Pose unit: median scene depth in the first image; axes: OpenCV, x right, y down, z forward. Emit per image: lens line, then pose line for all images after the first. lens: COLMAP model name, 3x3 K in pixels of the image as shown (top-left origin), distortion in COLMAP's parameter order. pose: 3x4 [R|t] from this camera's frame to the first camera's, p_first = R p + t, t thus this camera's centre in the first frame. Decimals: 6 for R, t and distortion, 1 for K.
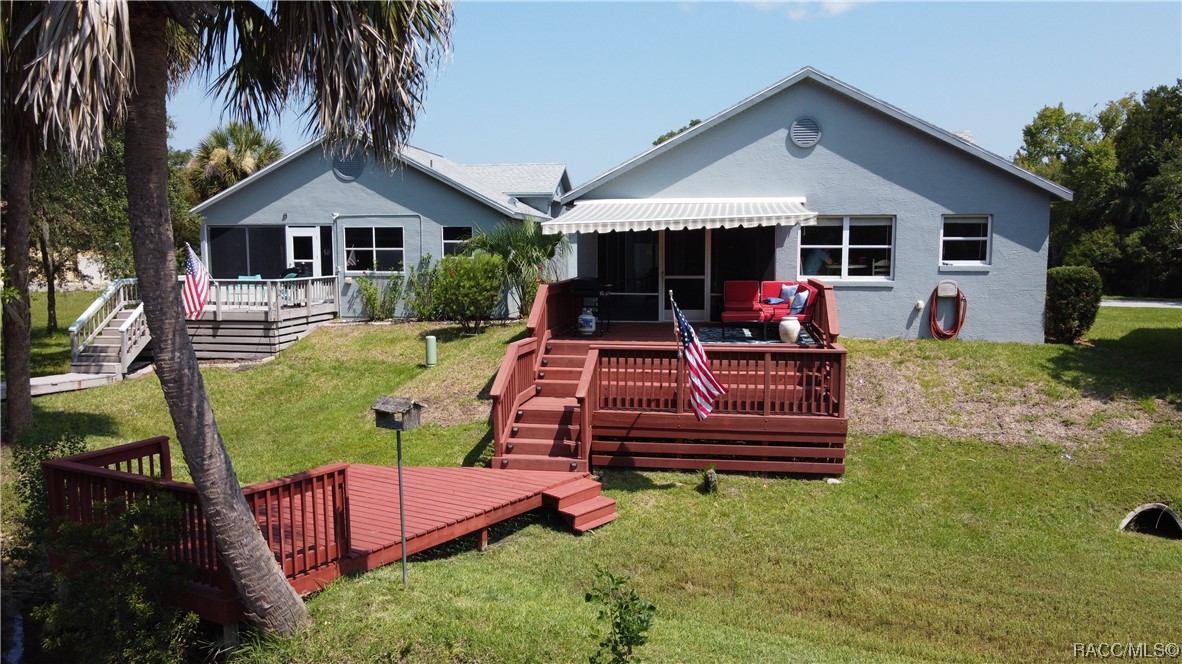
lens RADIAL K [[911.4, 0, 591.8], [0, 911.4, 341.6], [0, 0, 1]] dist [-0.006069, 0.041193]
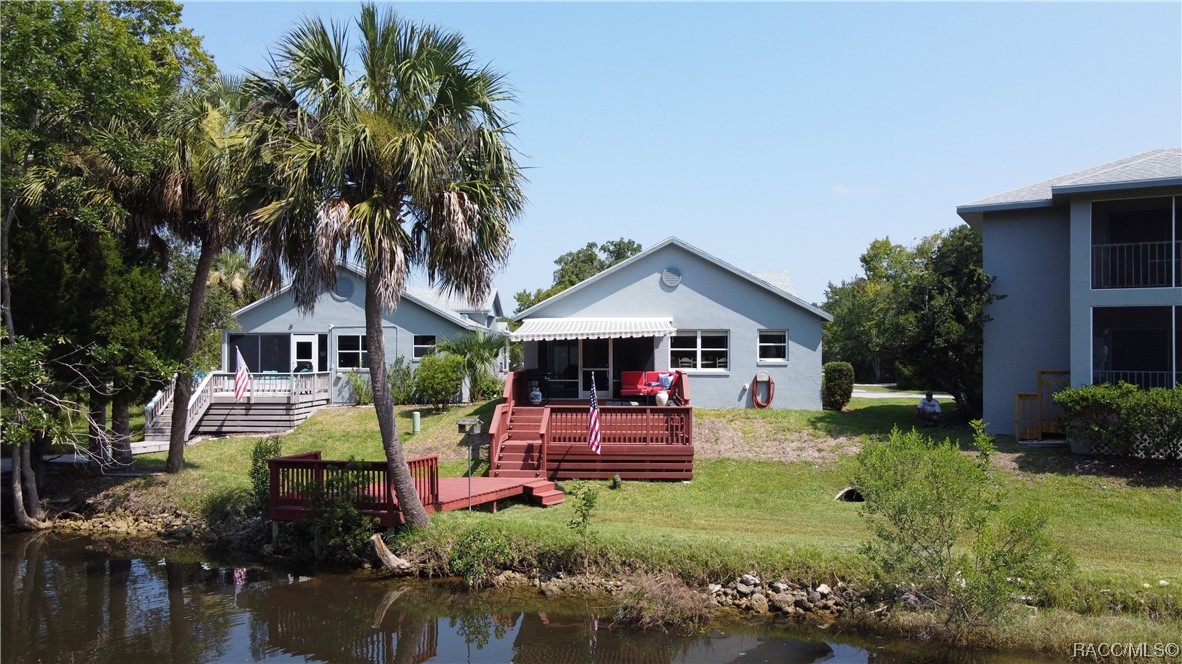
lens RADIAL K [[911.4, 0, 597.1], [0, 911.4, 347.4], [0, 0, 1]] dist [-0.006069, 0.041193]
pose [[0.992523, 0.002815, 0.122027, -0.084069], [0.010741, 0.993841, -0.110292, 0.062703], [-0.121586, 0.110778, 0.986380, -0.517331]]
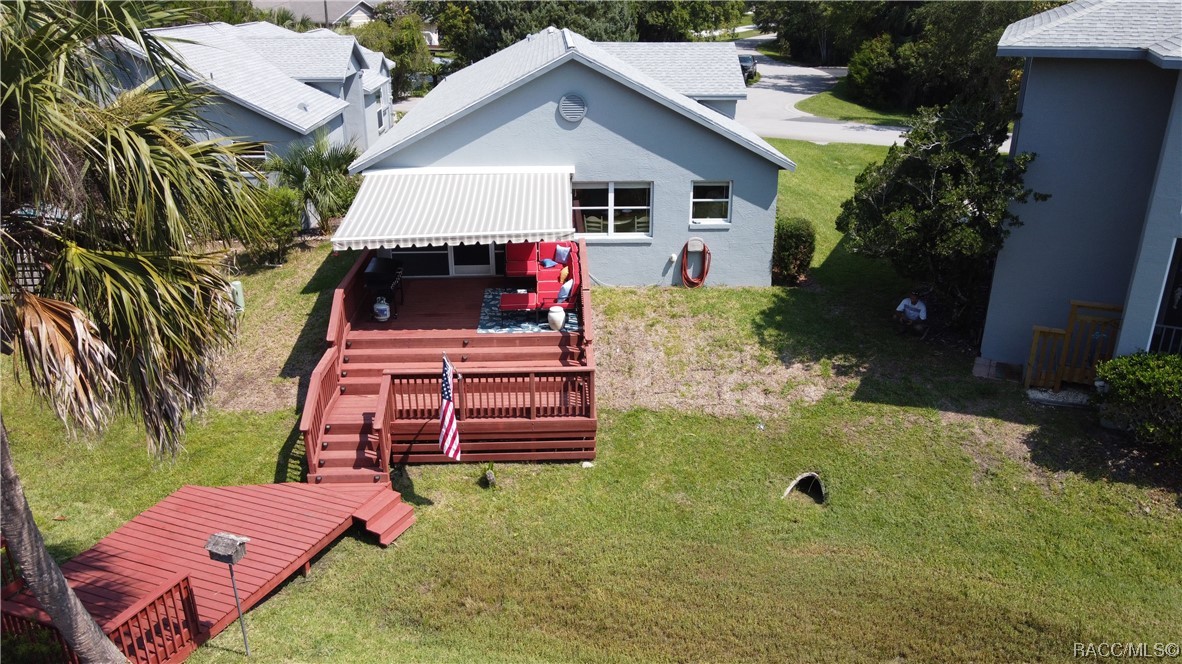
lens RADIAL K [[911.4, 0, 599.7], [0, 911.4, 345.0], [0, 0, 1]] dist [-0.006069, 0.041193]
pose [[0.979894, -0.072850, 0.185745, 0.041463], [0.018845, 0.960589, 0.277332, -0.259538], [-0.198628, -0.268256, 0.942648, -0.116815]]
